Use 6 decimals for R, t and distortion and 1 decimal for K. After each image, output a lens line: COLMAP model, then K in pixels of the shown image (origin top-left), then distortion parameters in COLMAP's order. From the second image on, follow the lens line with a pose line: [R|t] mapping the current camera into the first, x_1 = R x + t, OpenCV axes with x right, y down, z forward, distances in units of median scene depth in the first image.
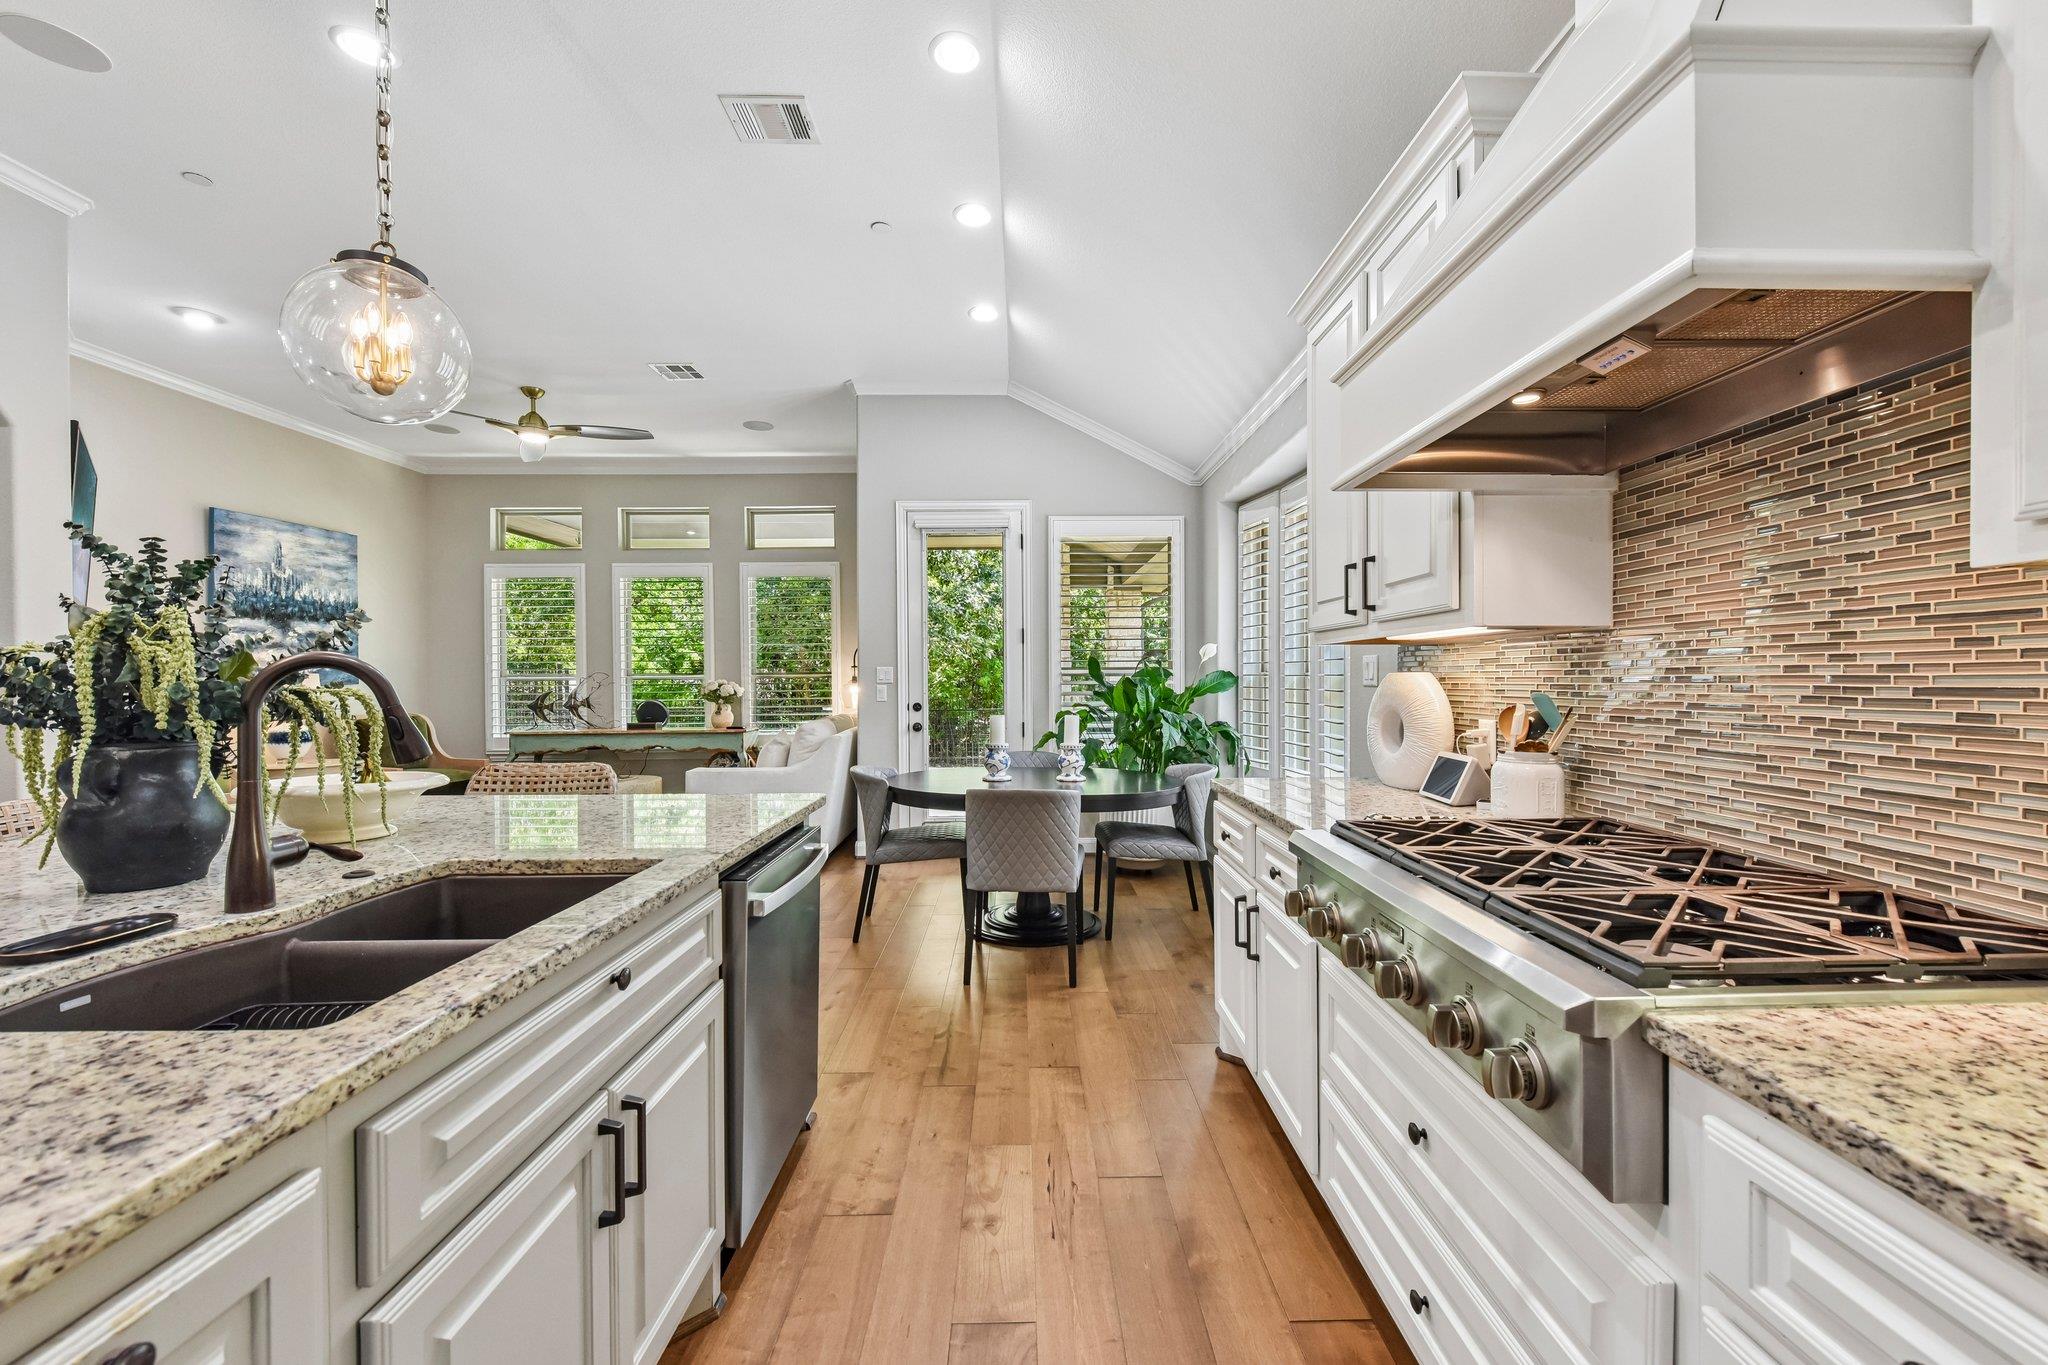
lens RADIAL K [[809.8, 0, 1037.6], [0, 809.8, 684.4], [0, 0, 1]] dist [0.001492, -0.001300]
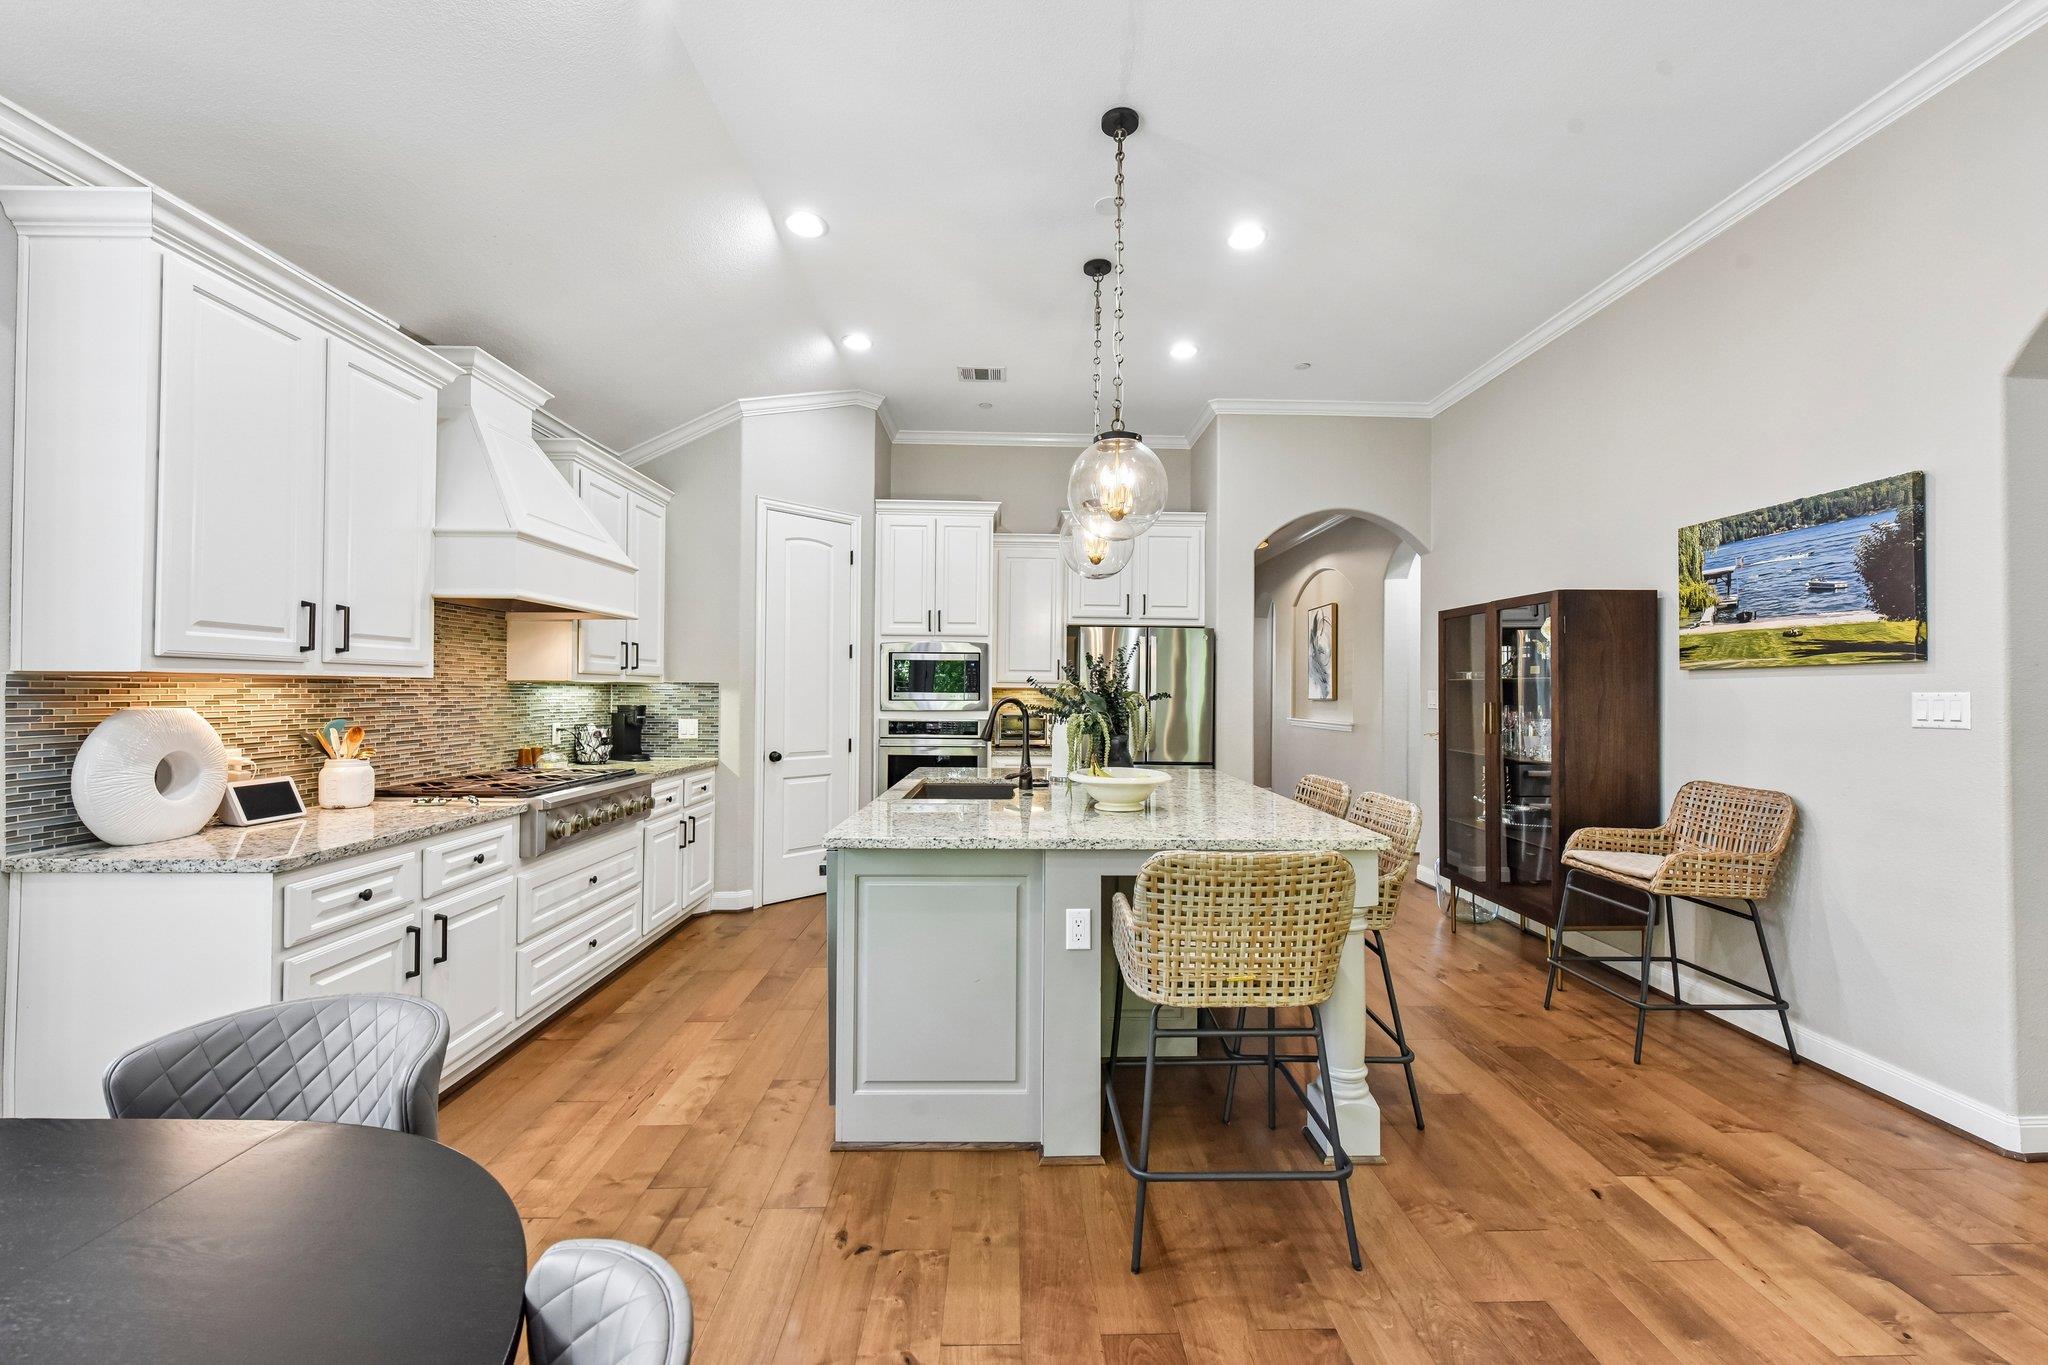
lens RADIAL K [[809.8, 0, 1032.0], [0, 809.8, 683.8], [0, 0, 1]] dist [0.001492, -0.001300]
pose [[-0.999978, -0.001549, -0.006433, -0.201483], [-0.001538, 0.999997, -0.001706, -0.017177], [0.006435, -0.001696, -0.999978, 0.783682]]
